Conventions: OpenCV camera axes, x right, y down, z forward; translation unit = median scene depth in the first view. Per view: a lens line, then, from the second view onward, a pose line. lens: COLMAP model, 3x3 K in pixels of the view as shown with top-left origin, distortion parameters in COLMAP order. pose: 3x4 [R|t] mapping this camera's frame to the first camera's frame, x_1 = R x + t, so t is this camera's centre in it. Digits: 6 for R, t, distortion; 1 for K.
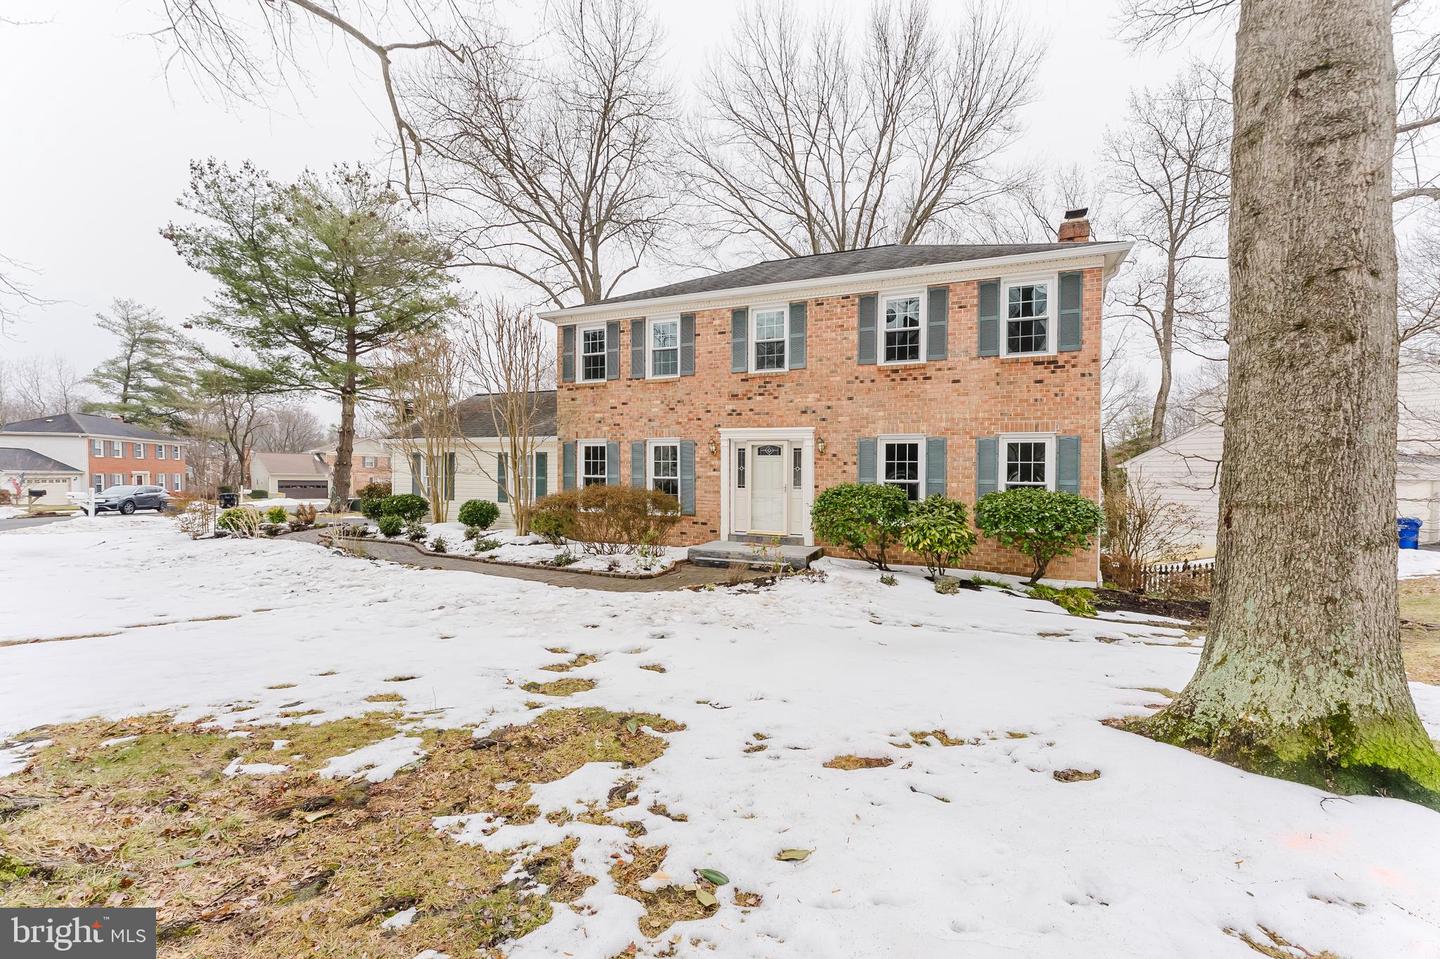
lens RADIAL K [[583.2, 0, 719.8], [0, 583.2, 478.6], [0, 0, 1]] dist [0.003463, -0.000118]
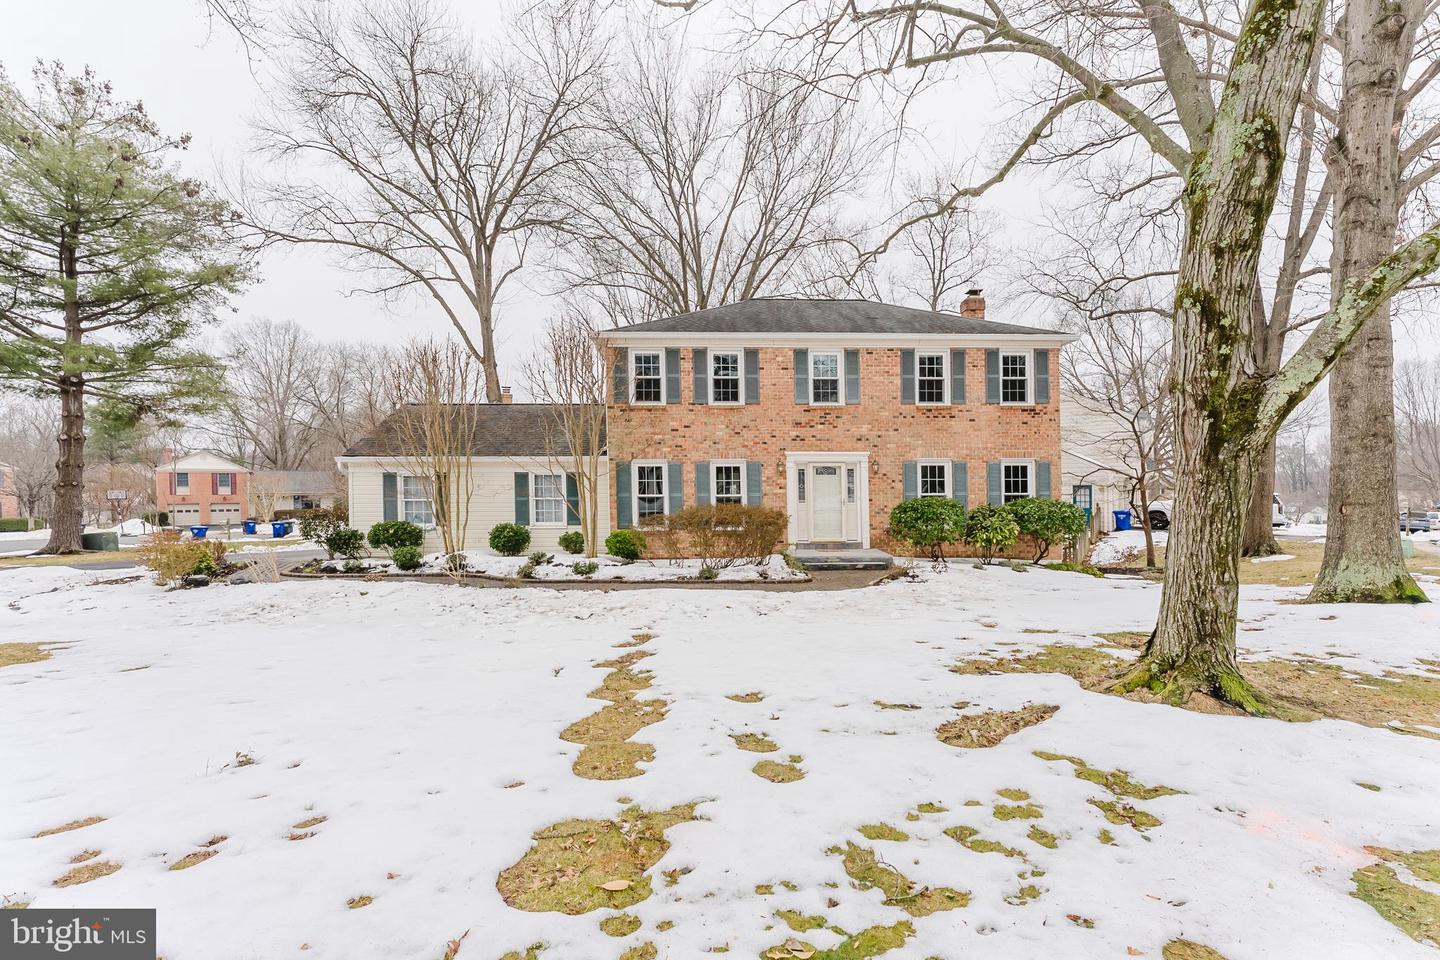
lens RADIAL K [[632.1, 0, 720.8], [0, 632.1, 477.9], [0, 0, 1]] dist [-0.001525, 0.000585]
pose [[0.906358, -0.010637, 0.422376, -0.675014], [0.018635, 0.999717, -0.014813, -0.019179], [-0.422099, 0.021297, 0.906299, -0.076676]]
